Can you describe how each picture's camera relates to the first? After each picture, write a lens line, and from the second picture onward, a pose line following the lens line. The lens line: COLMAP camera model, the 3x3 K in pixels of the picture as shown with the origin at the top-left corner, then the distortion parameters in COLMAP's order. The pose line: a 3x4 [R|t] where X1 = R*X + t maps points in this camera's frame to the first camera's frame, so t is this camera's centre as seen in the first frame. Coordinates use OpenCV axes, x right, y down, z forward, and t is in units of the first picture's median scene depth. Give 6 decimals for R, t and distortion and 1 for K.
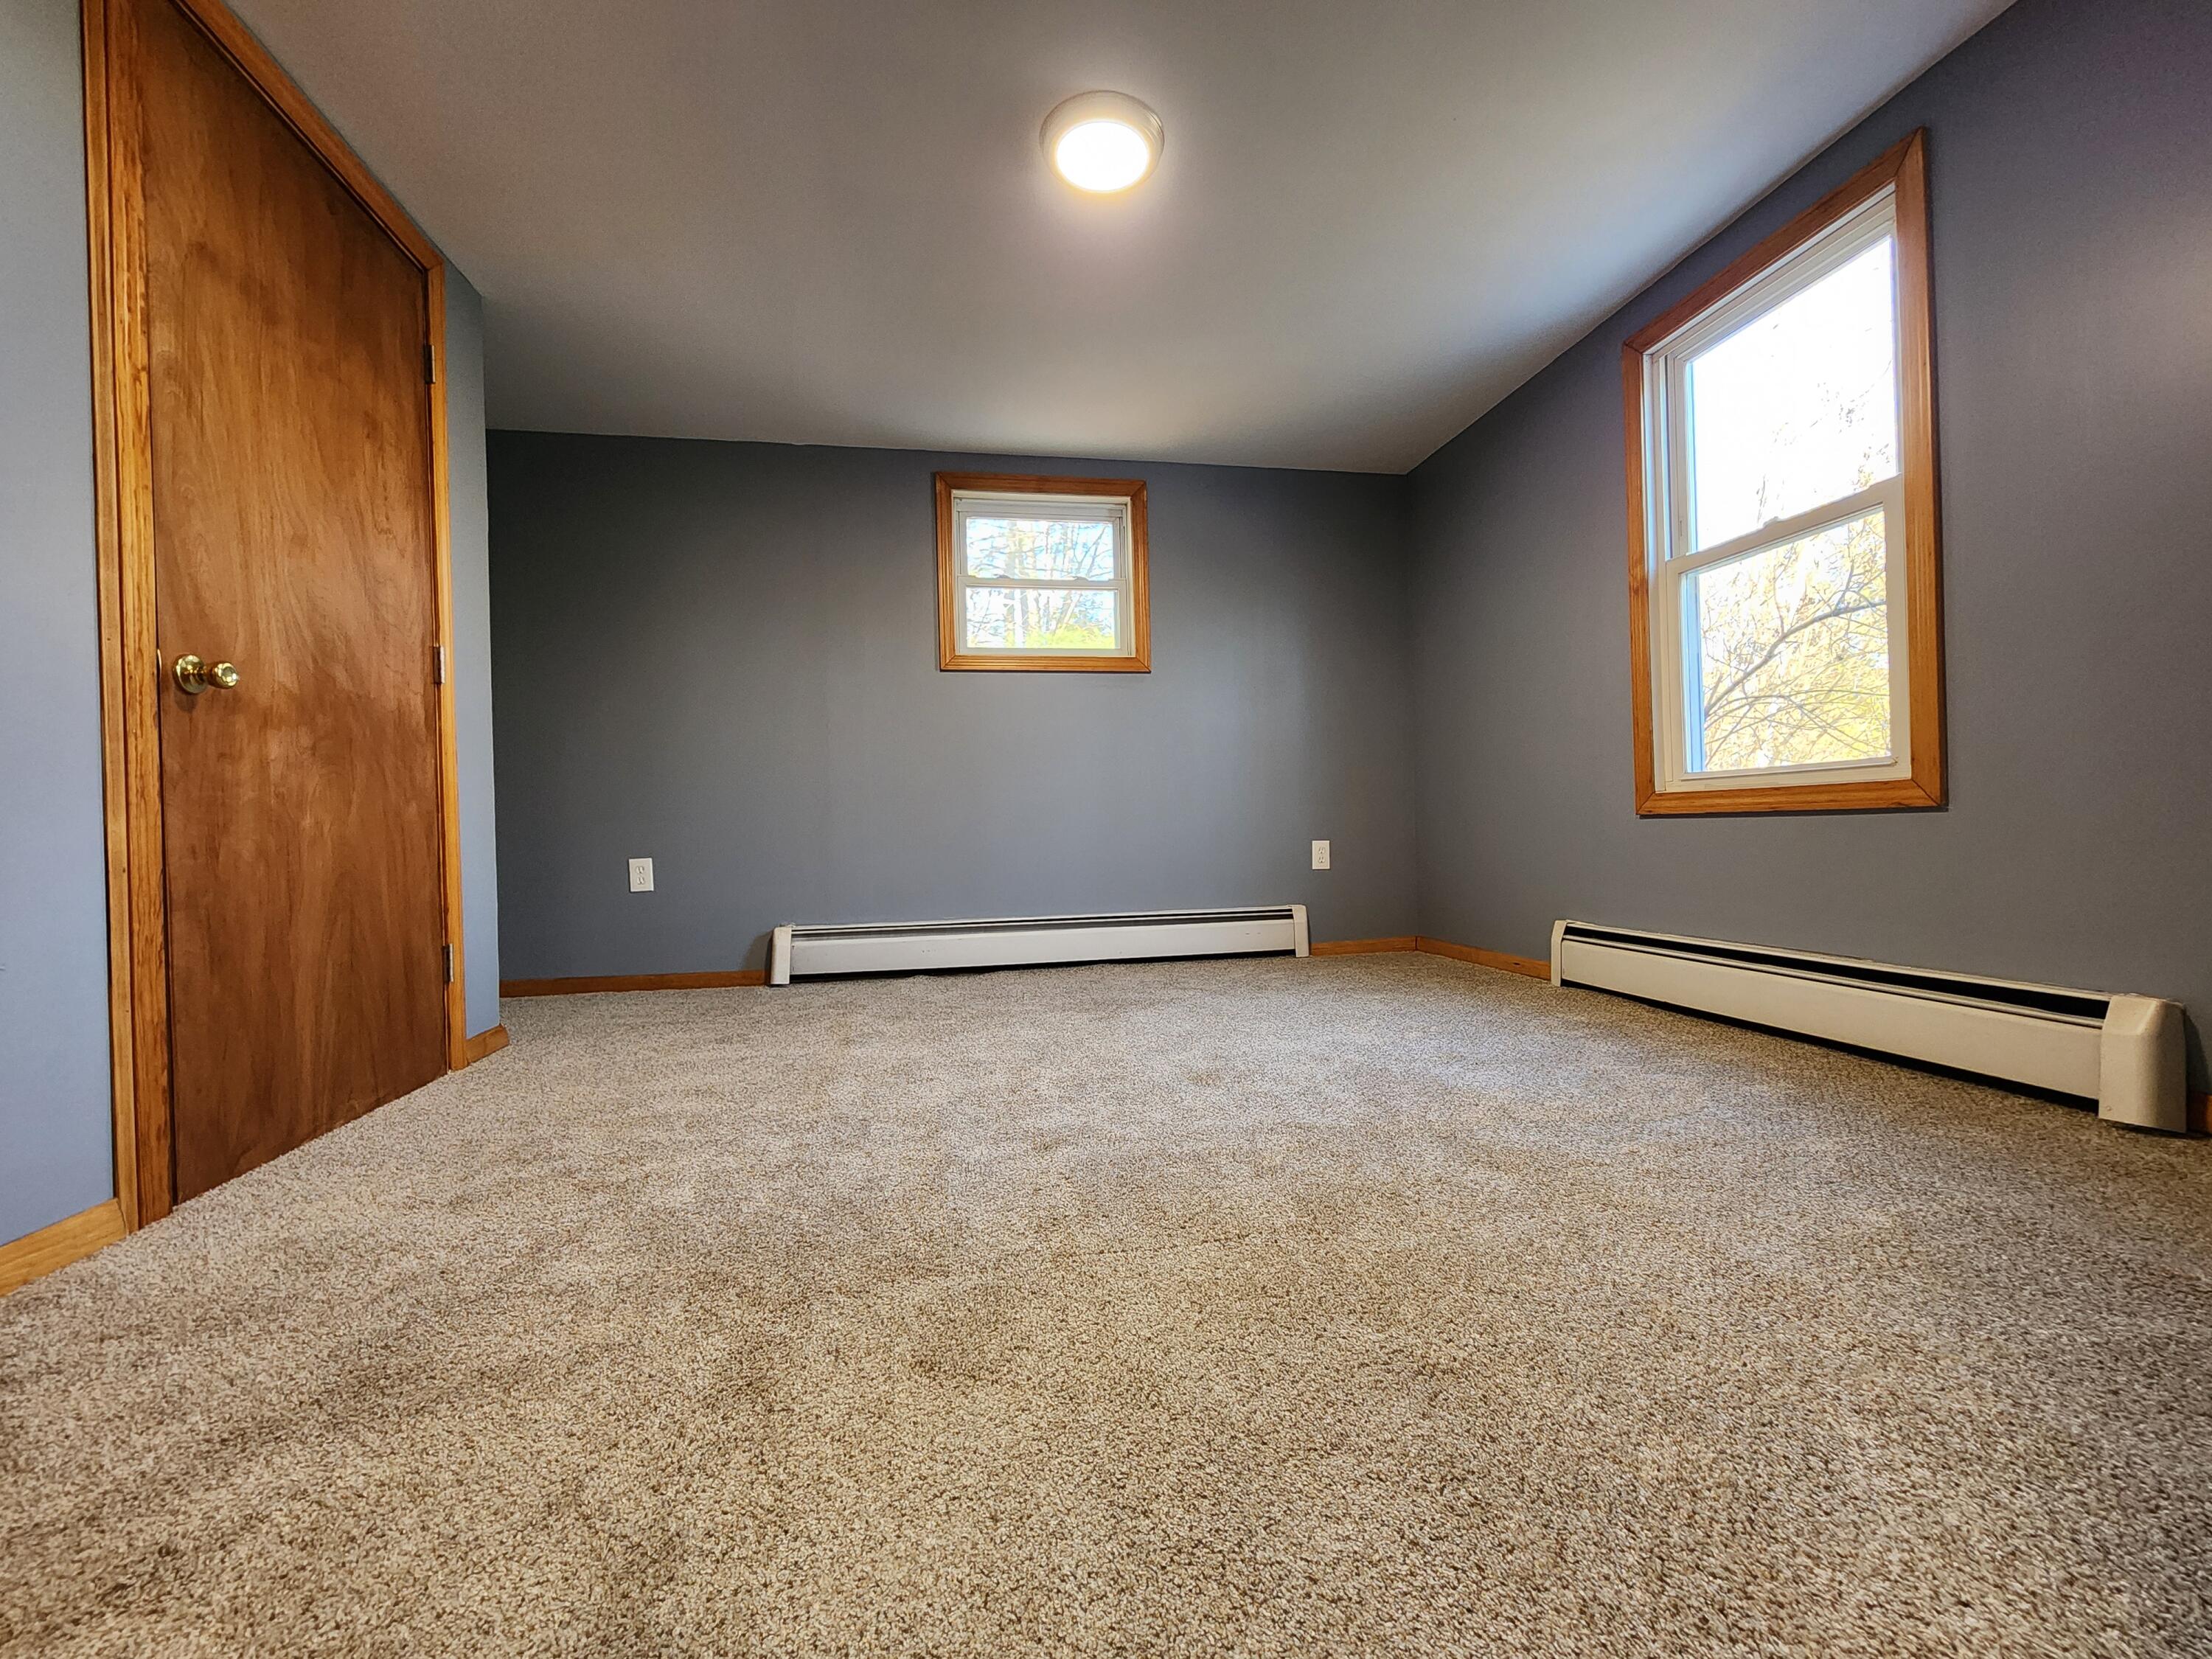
lens RADIAL K [[906.1, 0, 1109.6], [0, 906.1, 835.8], [0, 0, 1]] dist [-0.001135, -0.000336]
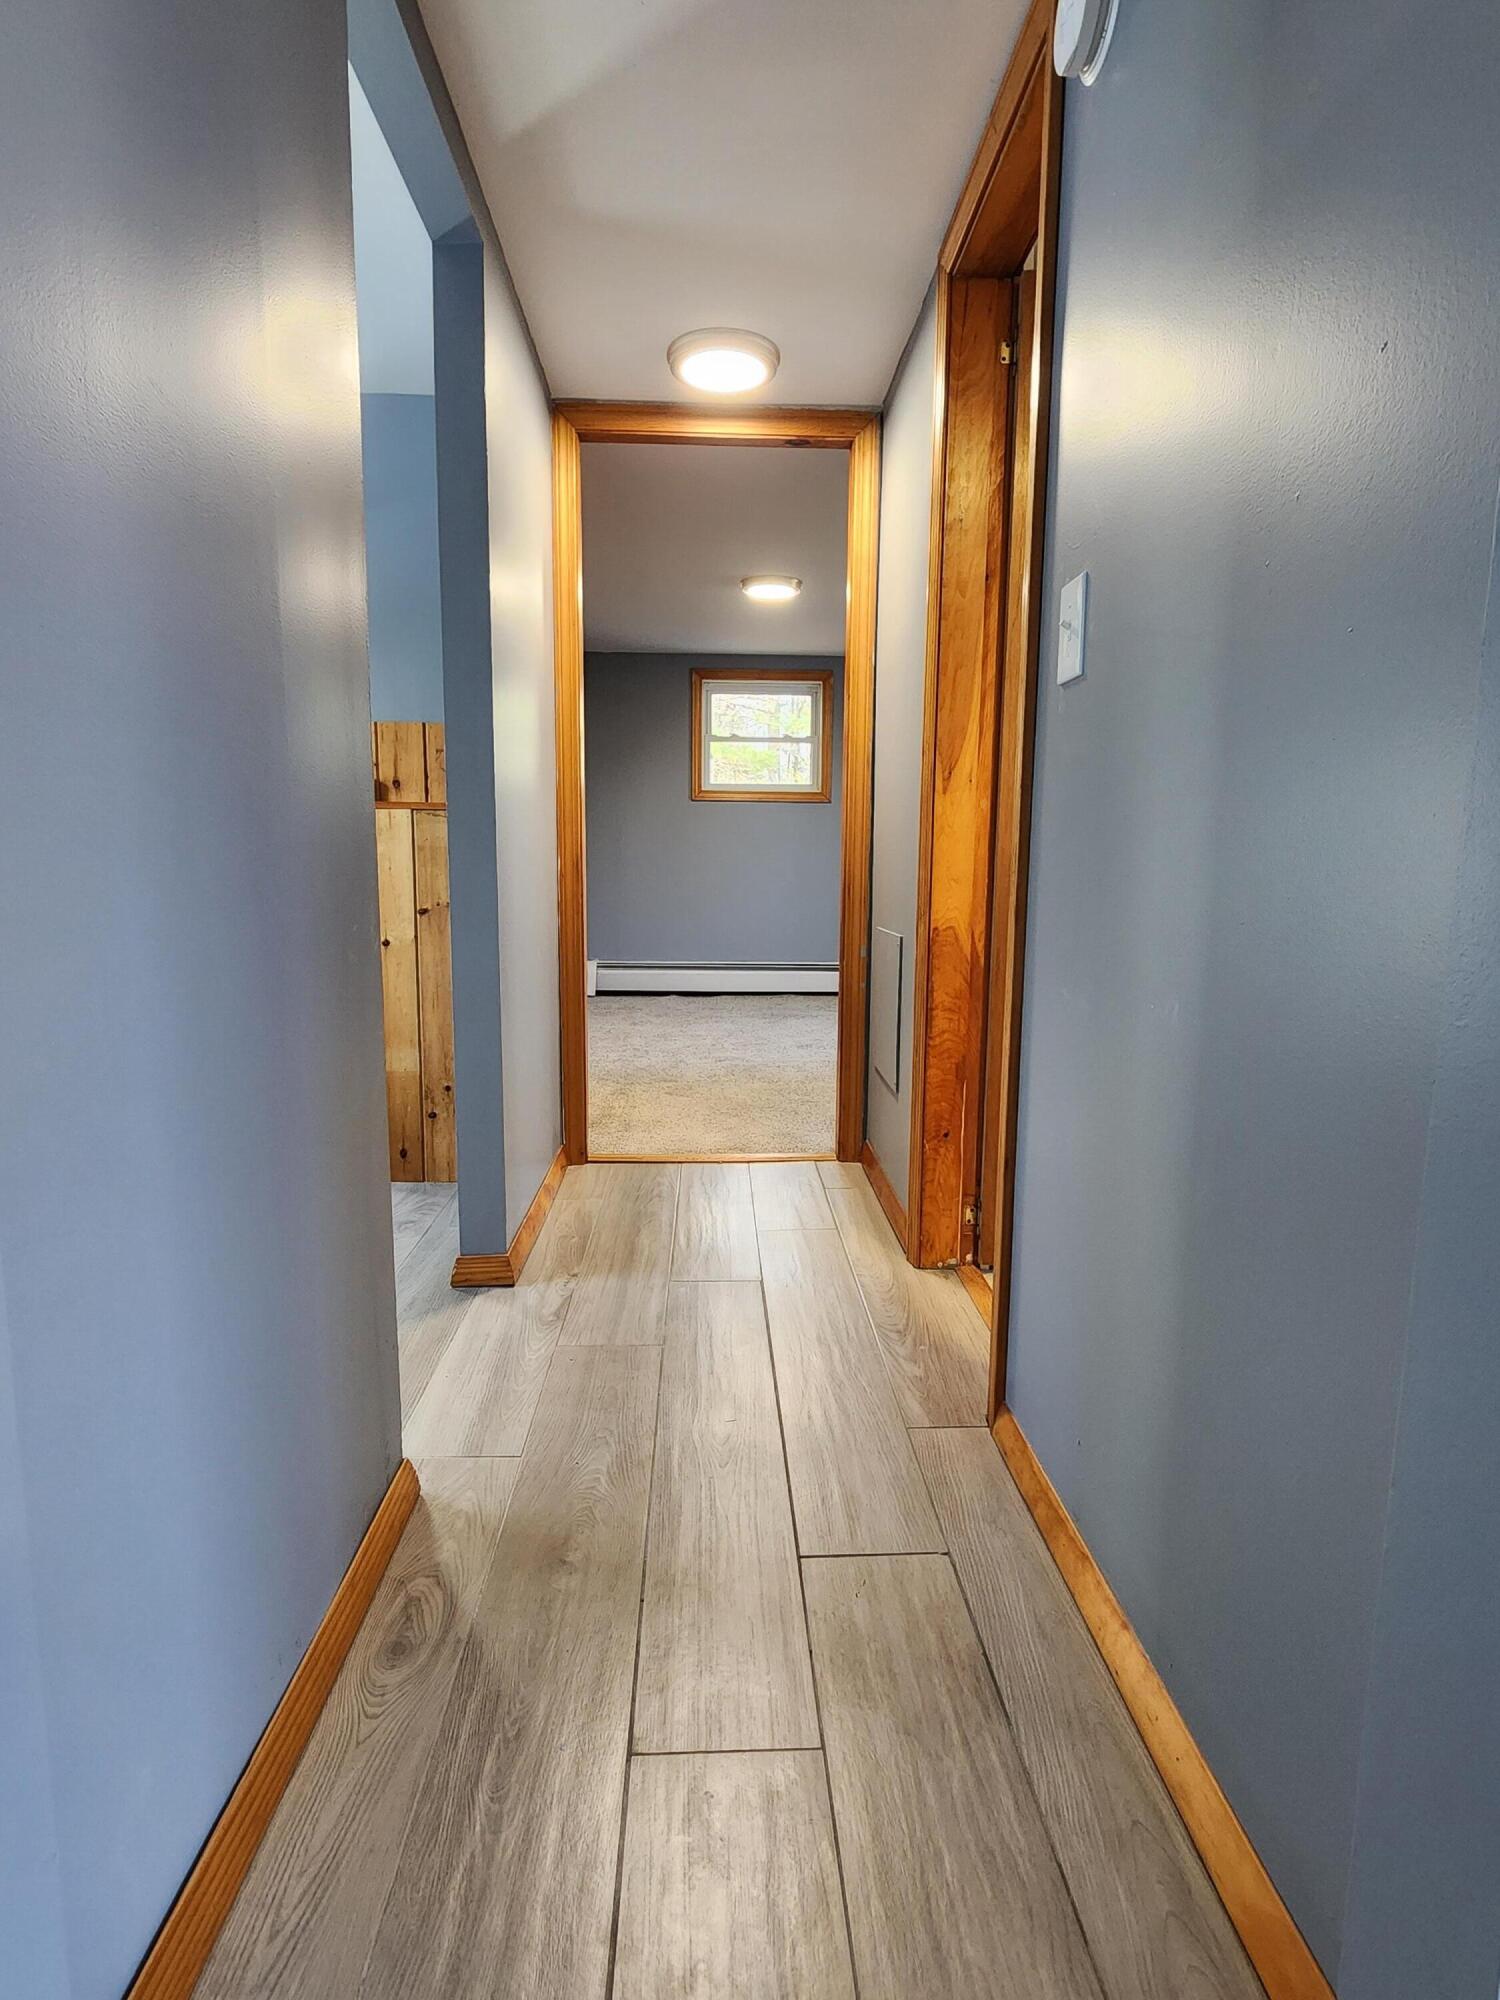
lens RADIAL K [[819.3, 0, 750.0], [0, 819.3, 1000.0], [0, 0, 1]] dist [-0.001135, -0.000336]
pose [[0.991981, 0.054929, -0.113831, 0.089205], [-0.038581, 0.989237, 0.141144, -0.046254], [0.120359, -0.135620, 0.983423, -0.404544]]
